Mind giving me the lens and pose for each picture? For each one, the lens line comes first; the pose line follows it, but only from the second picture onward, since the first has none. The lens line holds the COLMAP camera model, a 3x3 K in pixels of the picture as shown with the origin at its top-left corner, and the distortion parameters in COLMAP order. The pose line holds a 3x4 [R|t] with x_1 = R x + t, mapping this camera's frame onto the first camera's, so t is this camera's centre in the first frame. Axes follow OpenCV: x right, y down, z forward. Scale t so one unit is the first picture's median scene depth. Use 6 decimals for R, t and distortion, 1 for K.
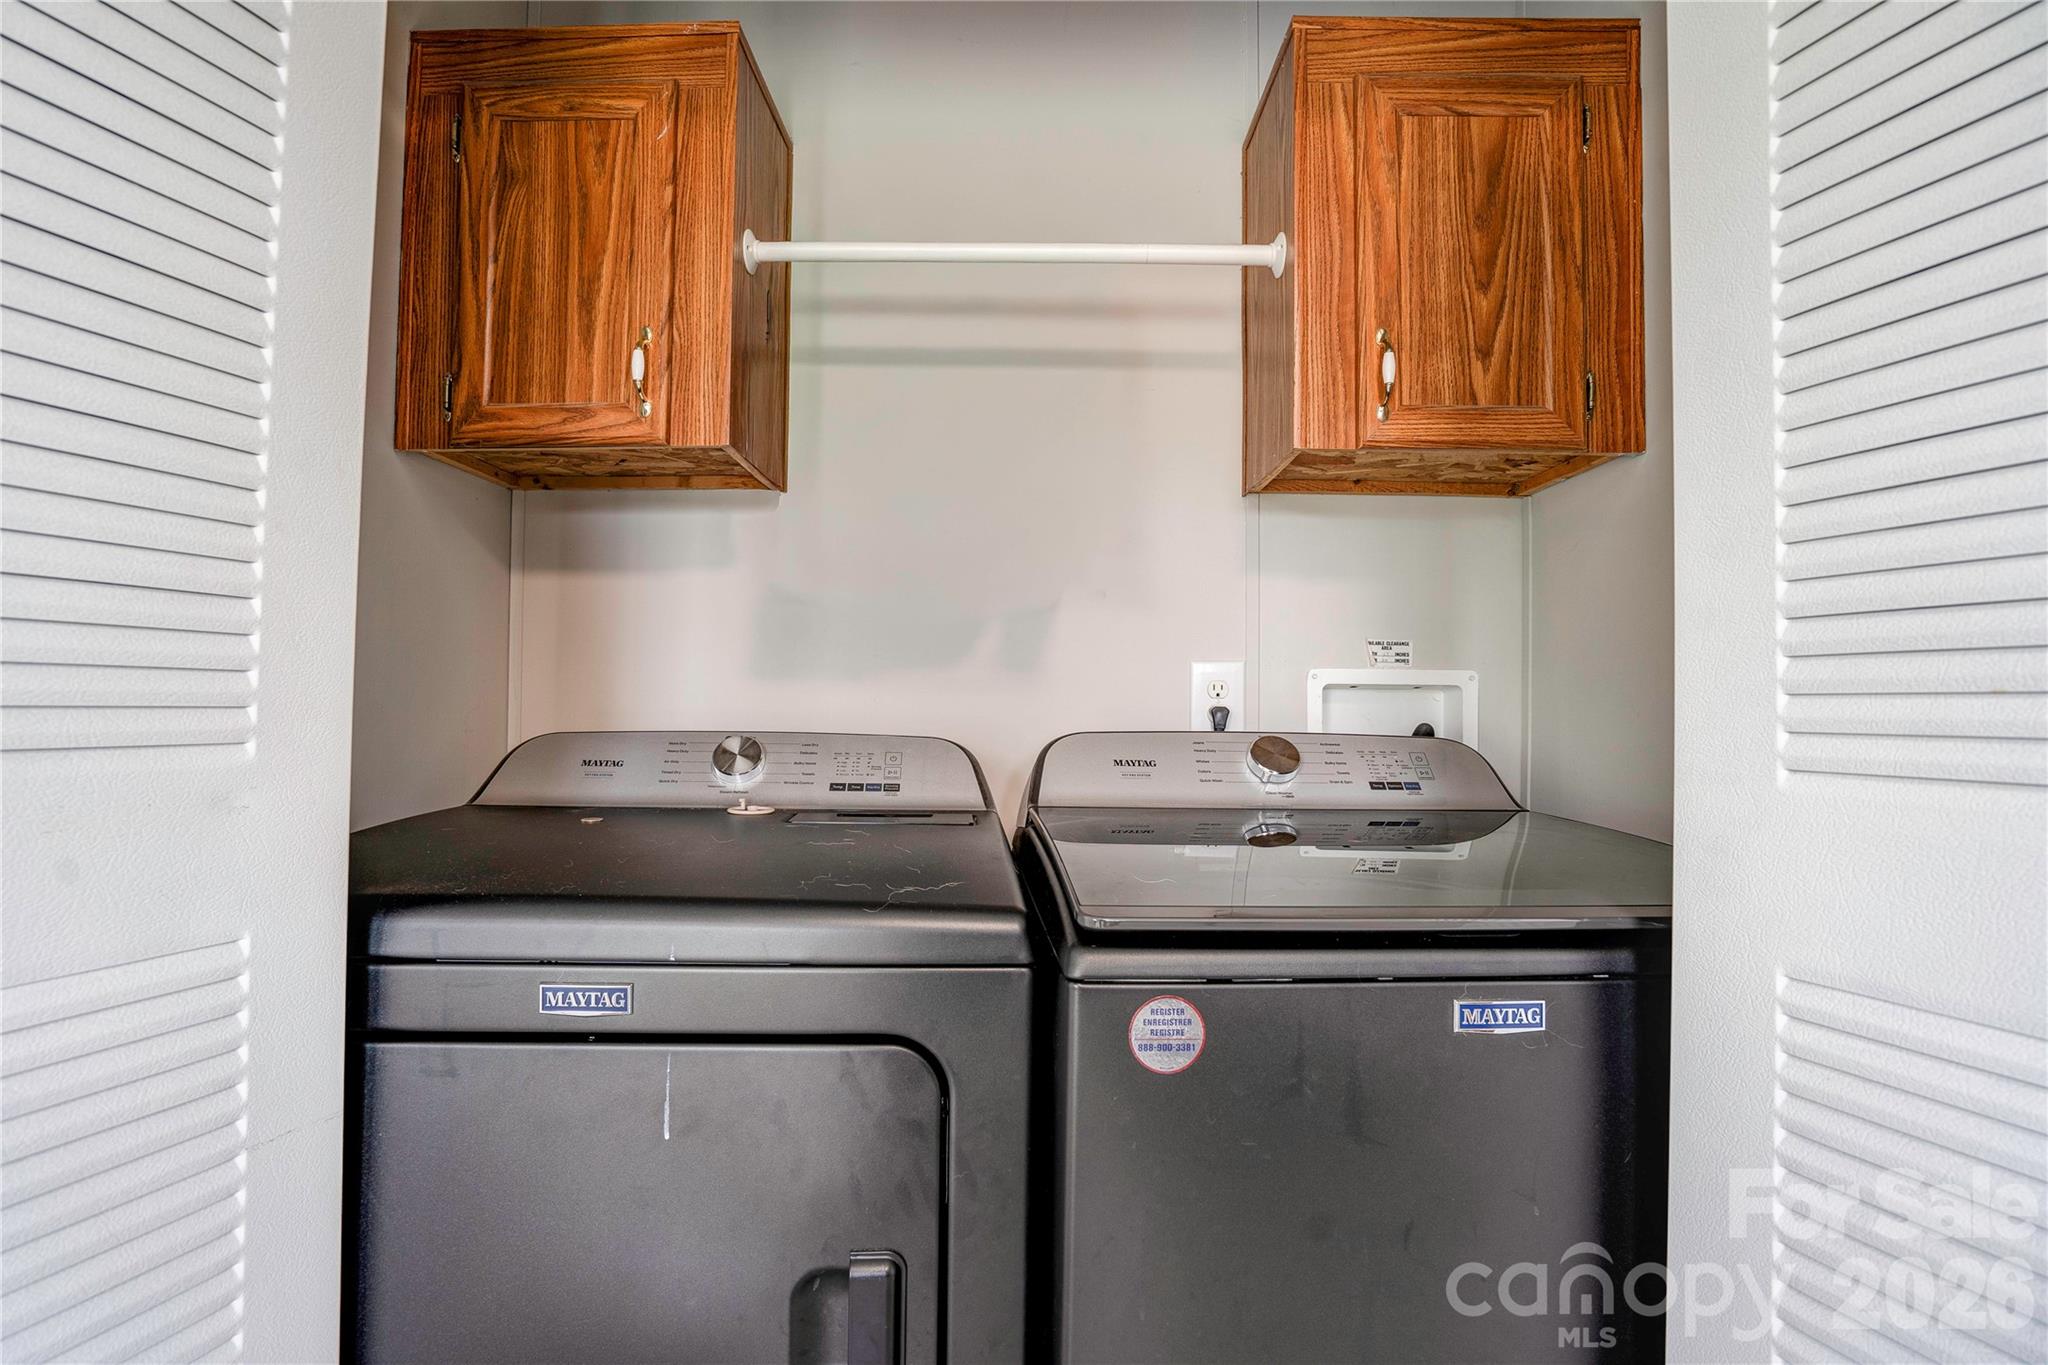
lens RADIAL K [[965.5, 0, 1041.2], [0, 965.5, 692.7], [0, 0, 1]] dist [-0.057775, 0.022781]
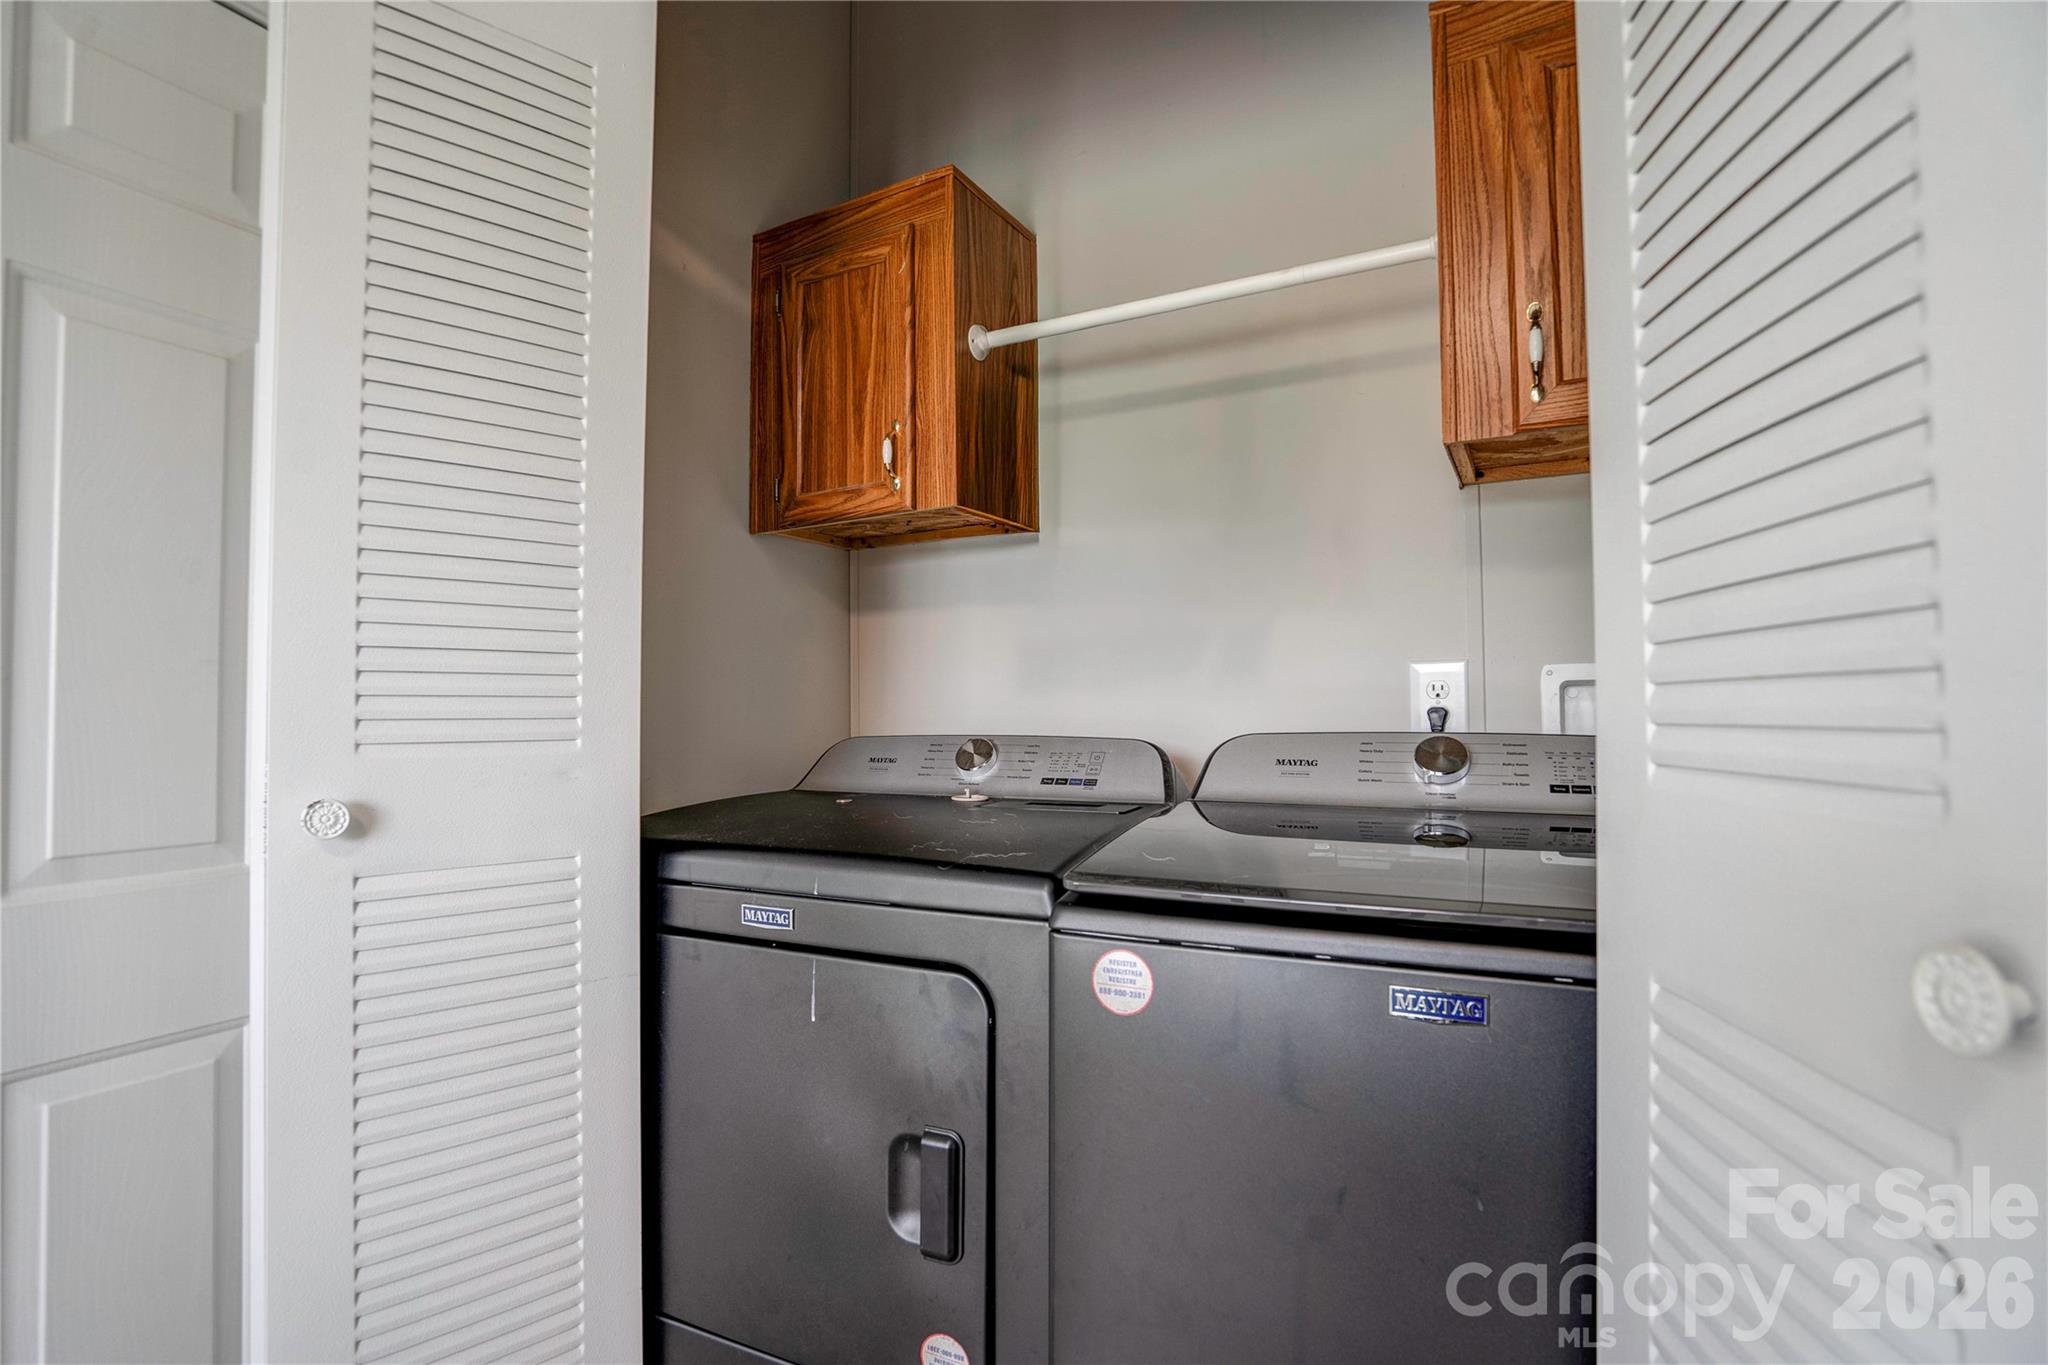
lens RADIAL K [[965.5, 0, 1009.8], [0, 965.5, 691.4], [0, 0, 1]] dist [-0.057775, 0.022781]
pose [[0.878544, -0.026239, -0.476941, 0.329323], [0.021263, 0.999649, -0.015828, 0.005503], [0.477189, 0.003765, 0.878793, -0.068128]]
